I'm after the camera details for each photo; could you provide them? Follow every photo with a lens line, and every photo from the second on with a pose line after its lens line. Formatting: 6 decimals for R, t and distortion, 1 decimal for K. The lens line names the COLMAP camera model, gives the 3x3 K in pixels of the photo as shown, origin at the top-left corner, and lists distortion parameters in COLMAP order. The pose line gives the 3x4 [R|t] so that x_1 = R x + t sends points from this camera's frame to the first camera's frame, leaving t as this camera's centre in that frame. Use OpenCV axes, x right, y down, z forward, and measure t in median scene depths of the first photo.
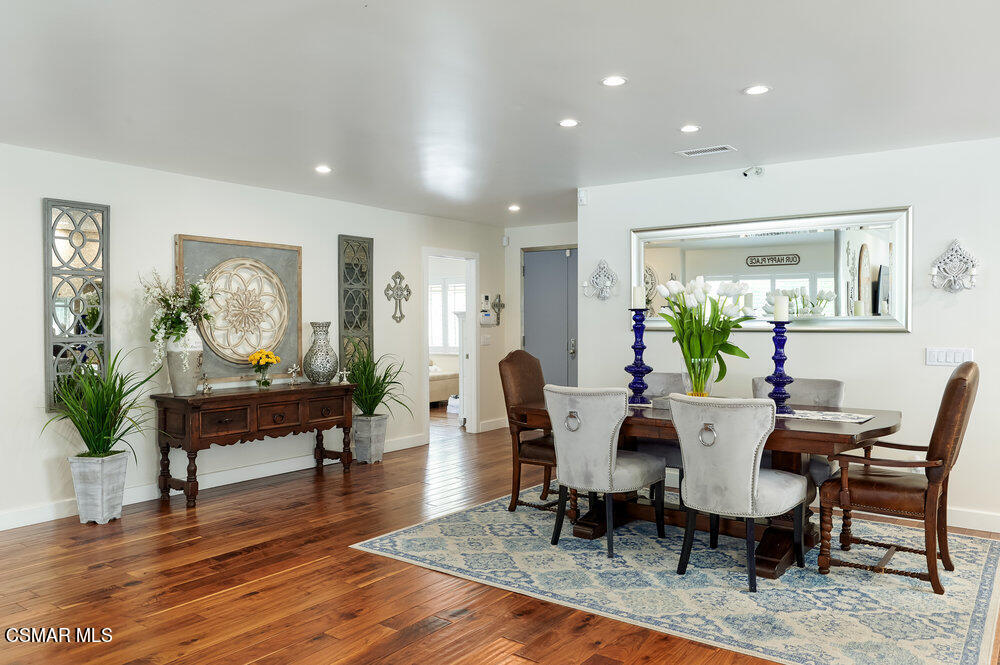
lens RADIAL K [[751.1, 0, 474.8], [0, 751.1, 331.0], [0, 0, 1]] dist [-0.014509, 0.008050]
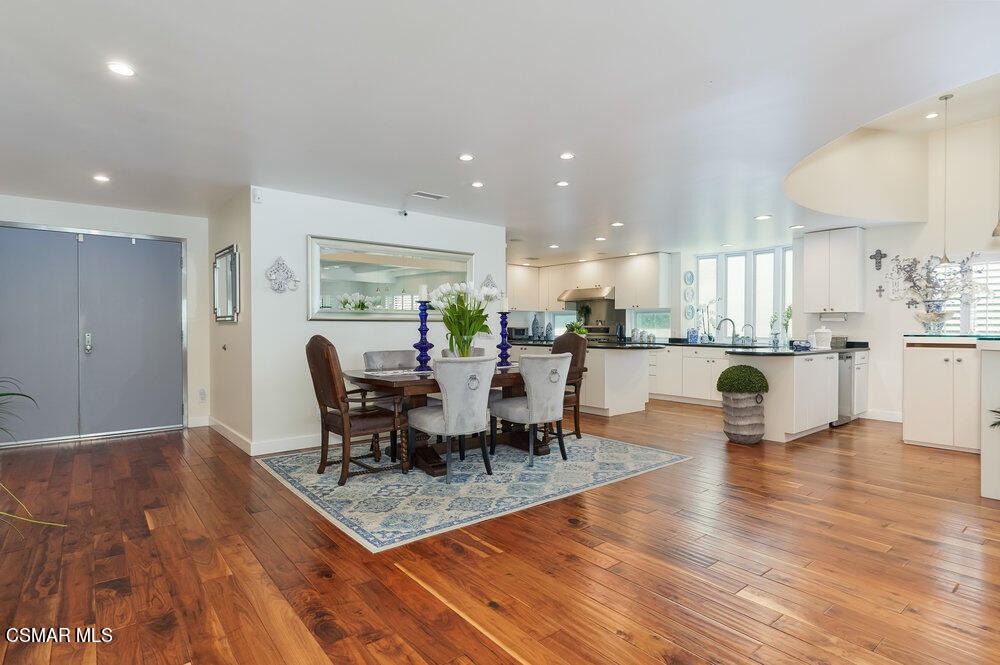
lens RADIAL K [[533.1, 0, 501.2], [0, 533.1, 328.2], [0, 0, 1]] dist [-0.010702, 0.000755]
pose [[0.201949, -0.000748, 0.979396, -0.751383], [0.014662, 0.999890, -0.002260, 0.024973], [-0.979286, 0.014816, 0.201937, 0.720470]]
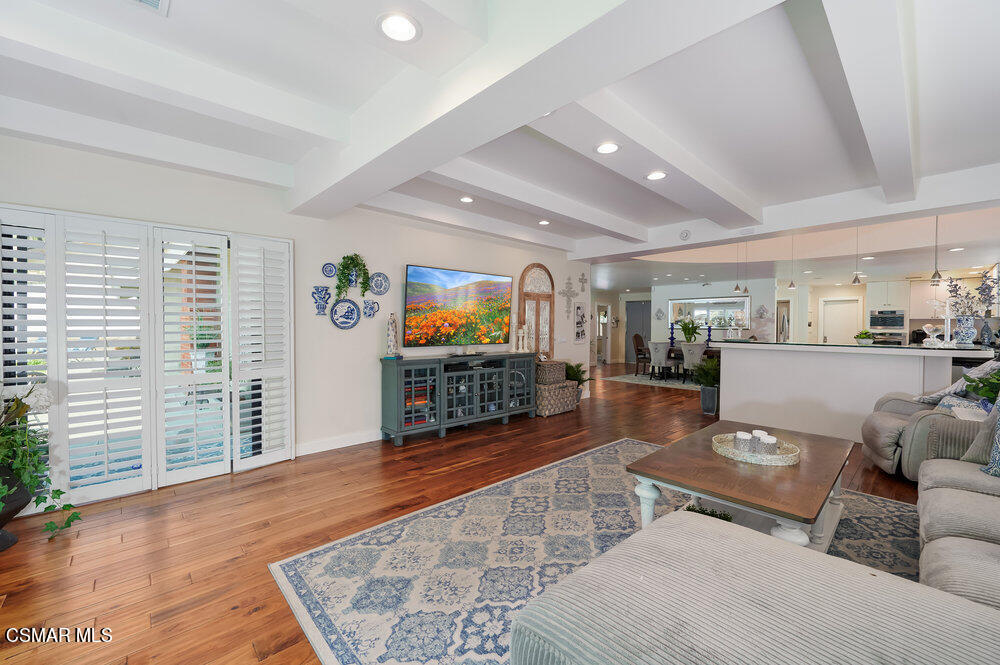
lens RADIAL K [[405.1, 0, 509.9], [0, 405.1, 341.7], [0, 0, 1]] dist [-0.003168, -0.001131]
pose [[0.991793, 0.014046, -0.127077, -0.371711], [-0.011269, 0.999682, 0.022545, 0.032191], [0.127354, -0.020928, 0.991637, -1.264947]]
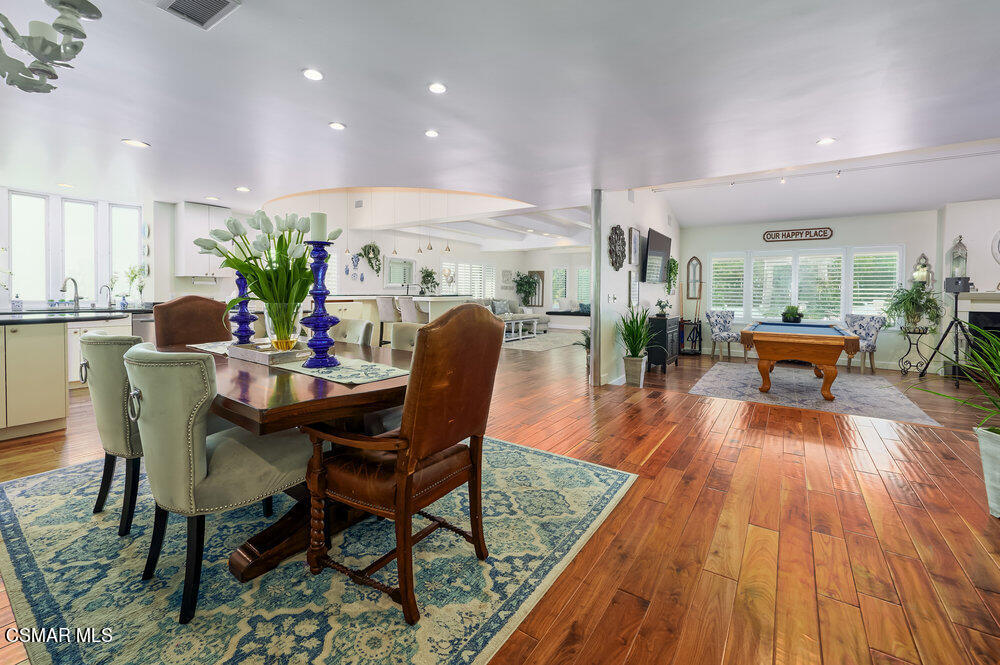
lens RADIAL K [[405.1, 0, 523.6], [0, 405.1, 296.0], [0, 0, 1]] dist [-0.003168, -0.001131]
pose [[-0.993380, 0.000443, -0.114871, 0.063119], [-0.002752, 0.999614, 0.027656, 0.013272], [0.114839, 0.027789, -0.992995, 1.549773]]
